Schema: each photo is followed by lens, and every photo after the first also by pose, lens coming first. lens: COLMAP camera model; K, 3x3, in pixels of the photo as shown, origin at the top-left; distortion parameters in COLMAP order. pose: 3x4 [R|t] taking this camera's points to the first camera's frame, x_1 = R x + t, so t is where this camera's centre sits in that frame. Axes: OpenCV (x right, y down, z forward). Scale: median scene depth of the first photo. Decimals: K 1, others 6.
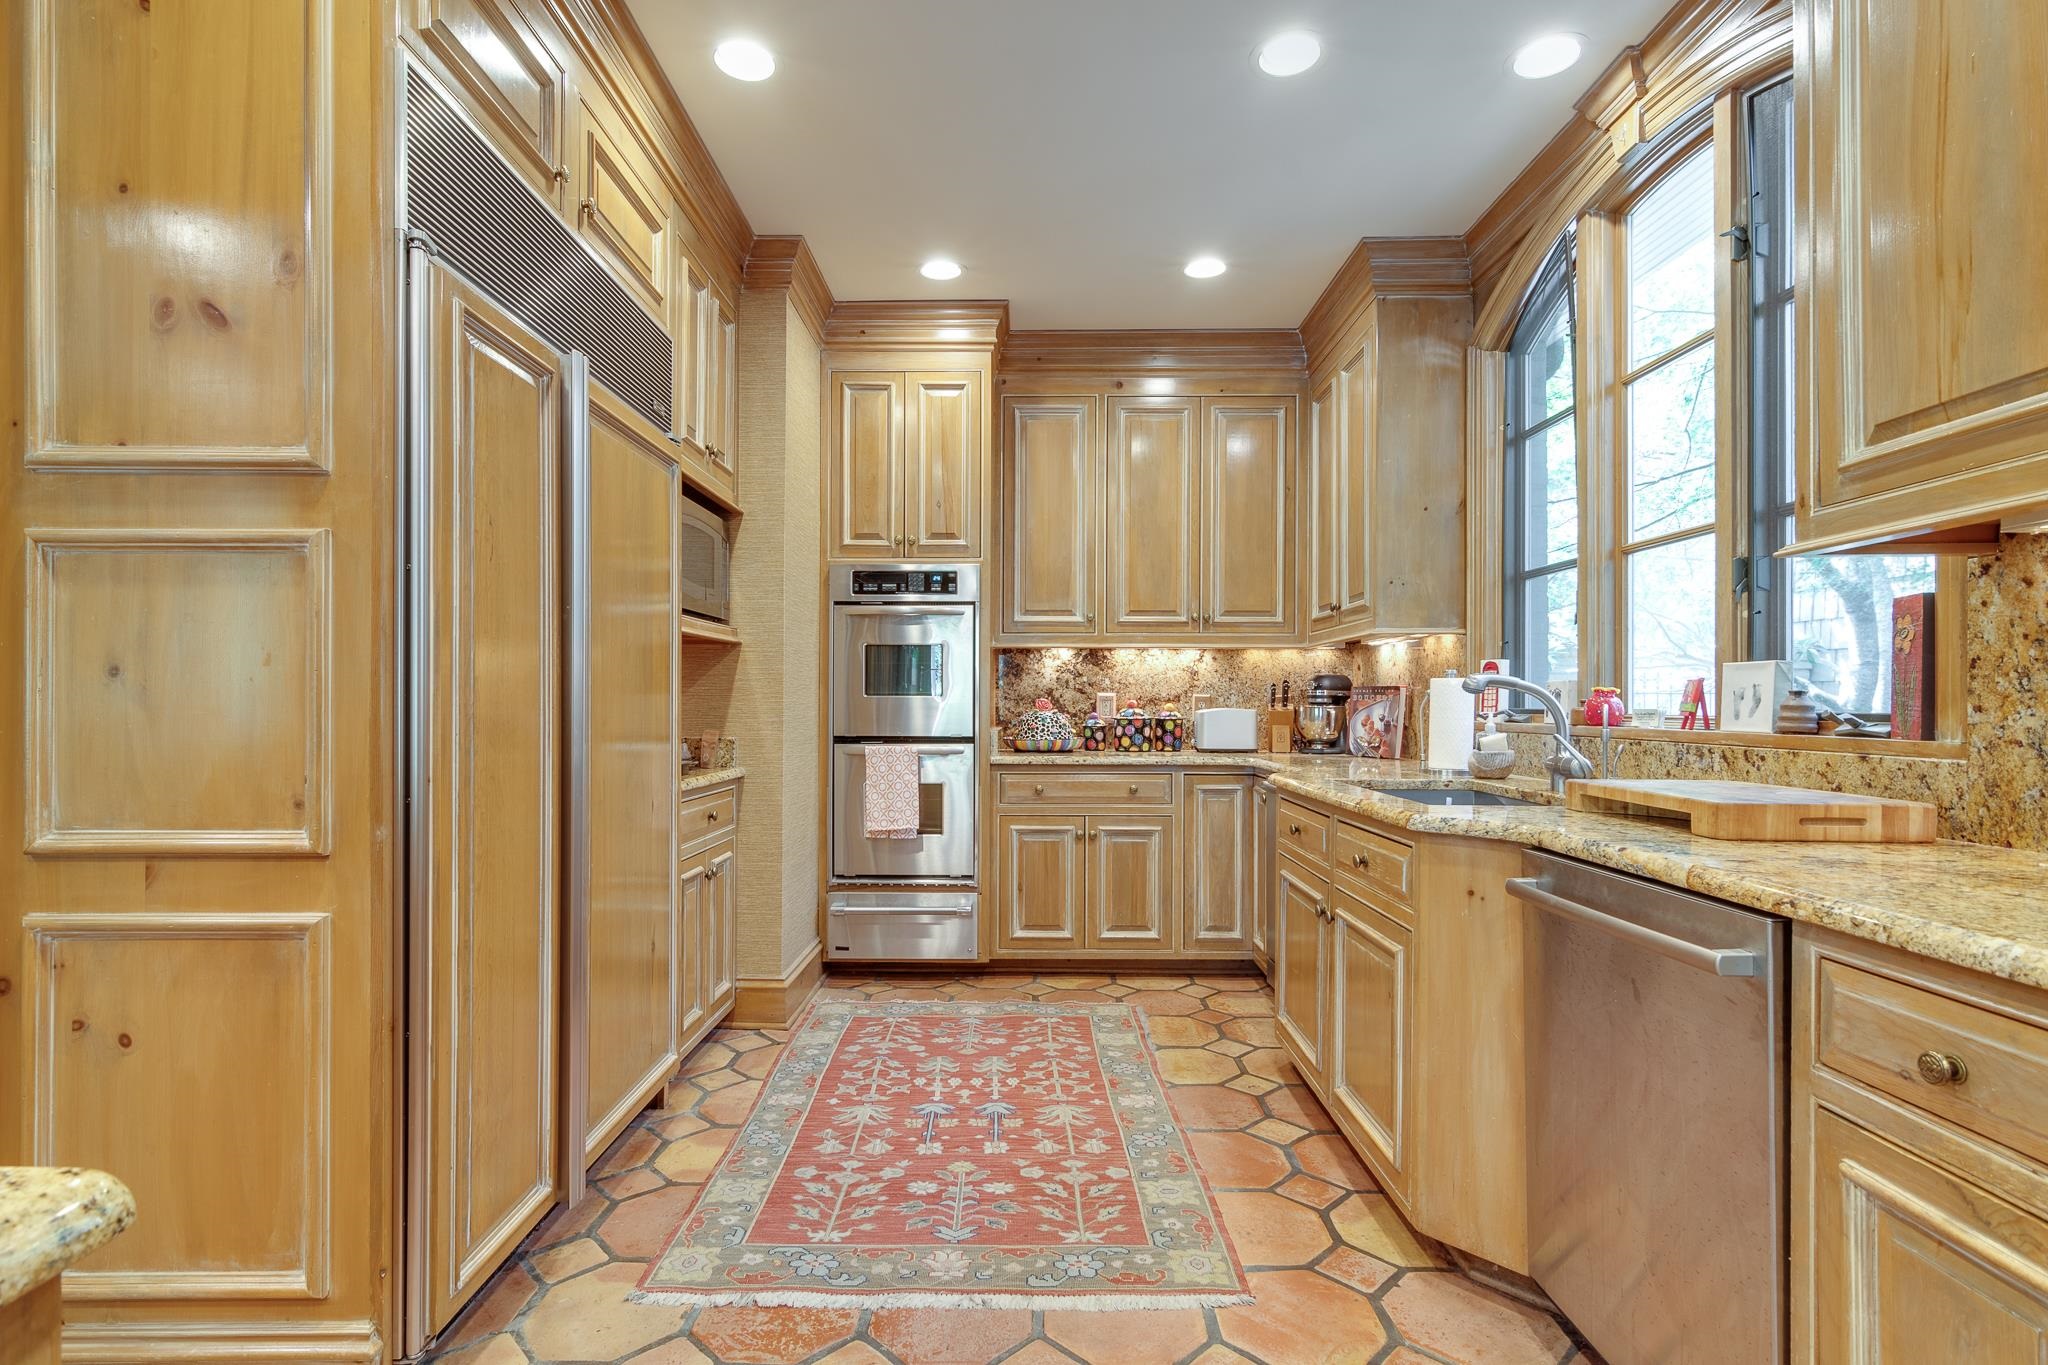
lens RADIAL K [[1000.7, 0, 1024.1], [0, 1000.7, 703.7], [0, 0, 1]] dist [0.001267, -0.000133]
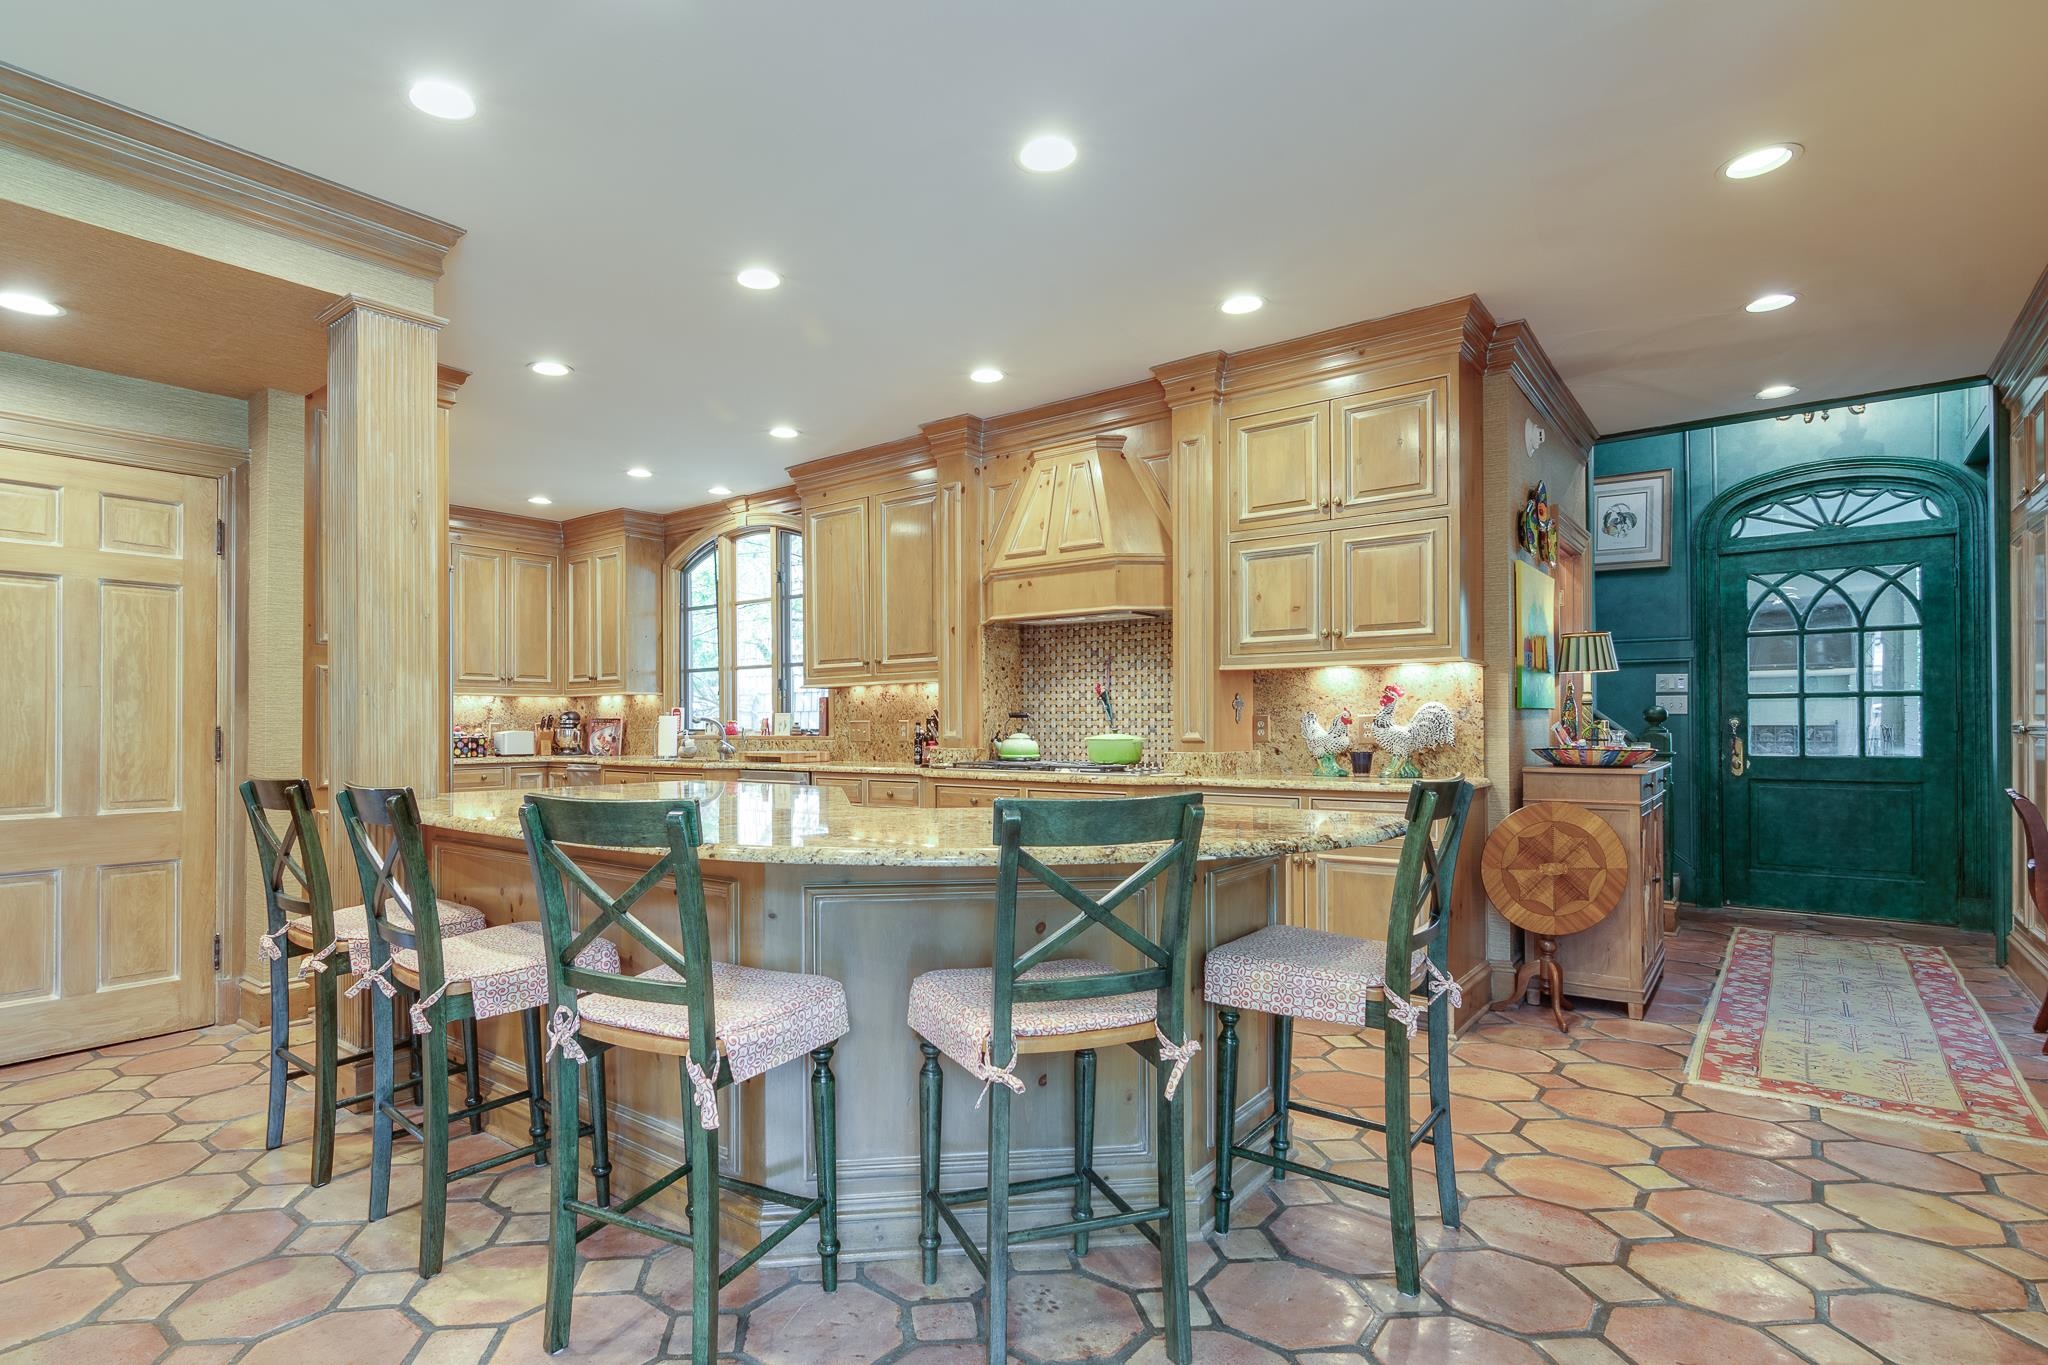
lens RADIAL K [[1059.3, 0, 1022.2], [0, 1059.3, 716.1], [0, 0, 1]] dist [0.001211, 0.000405]
pose [[0.588893, 0.001095, 0.808210, -1.192298], [0.007040, 0.999954, -0.006484, -0.004695], [-0.808180, 0.009508, 0.588858, -1.227401]]
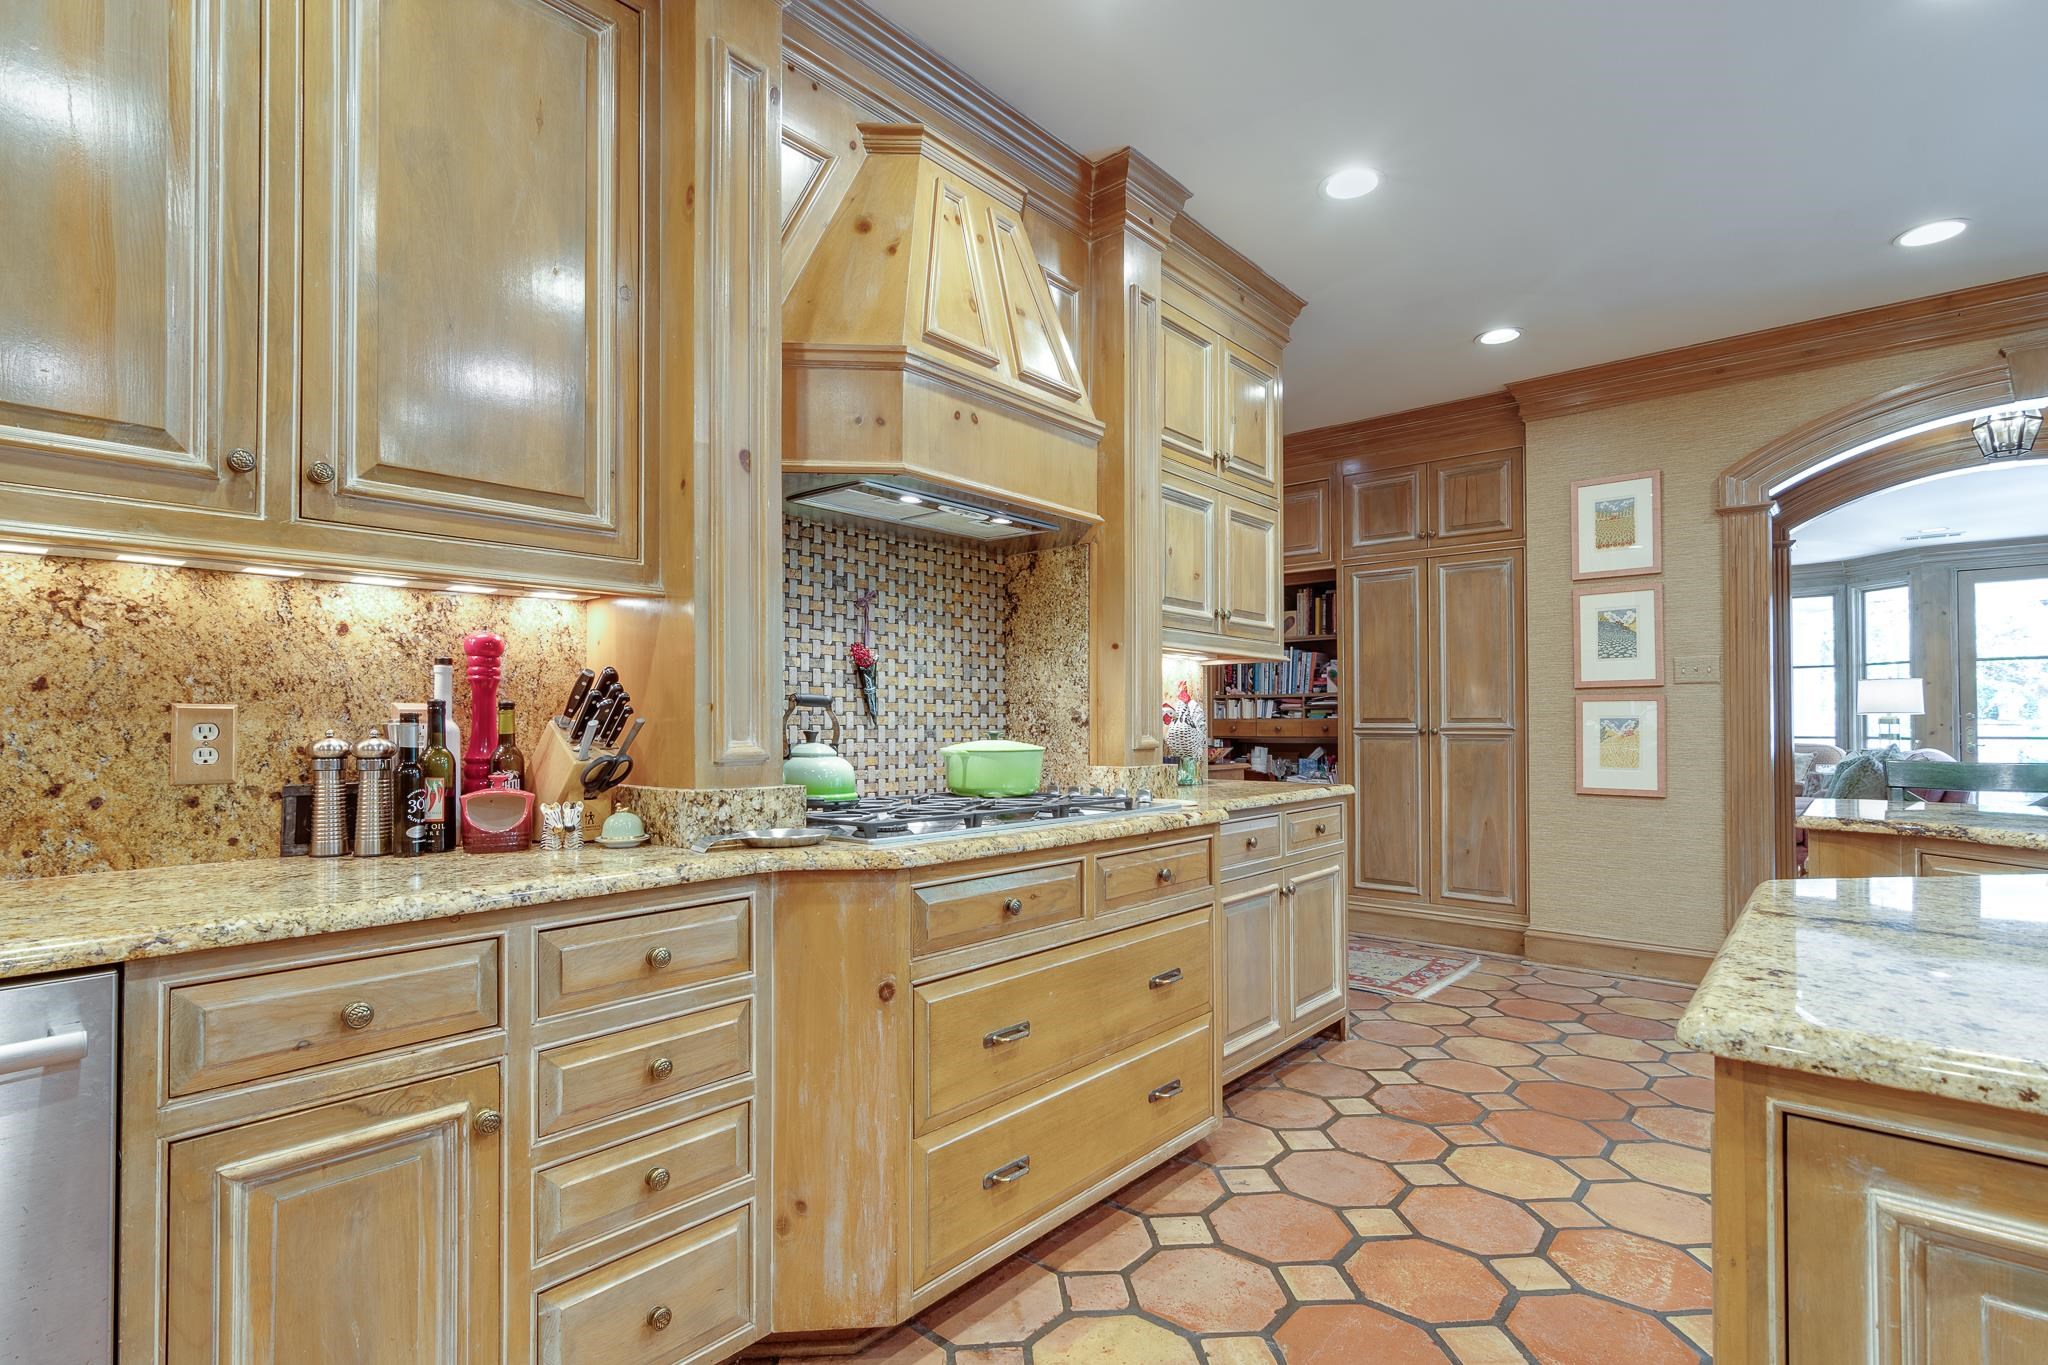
lens RADIAL K [[978.1, 0, 1022.2], [0, 978.1, 718.3], [0, 0, 1]] dist [-0.000836, 0.000059]
pose [[-0.756246, 0.003670, 0.654278, -0.191773], [0.002030, 0.999993, -0.003262, -0.002031], [-0.654285, -0.001139, -0.756247, 0.498861]]
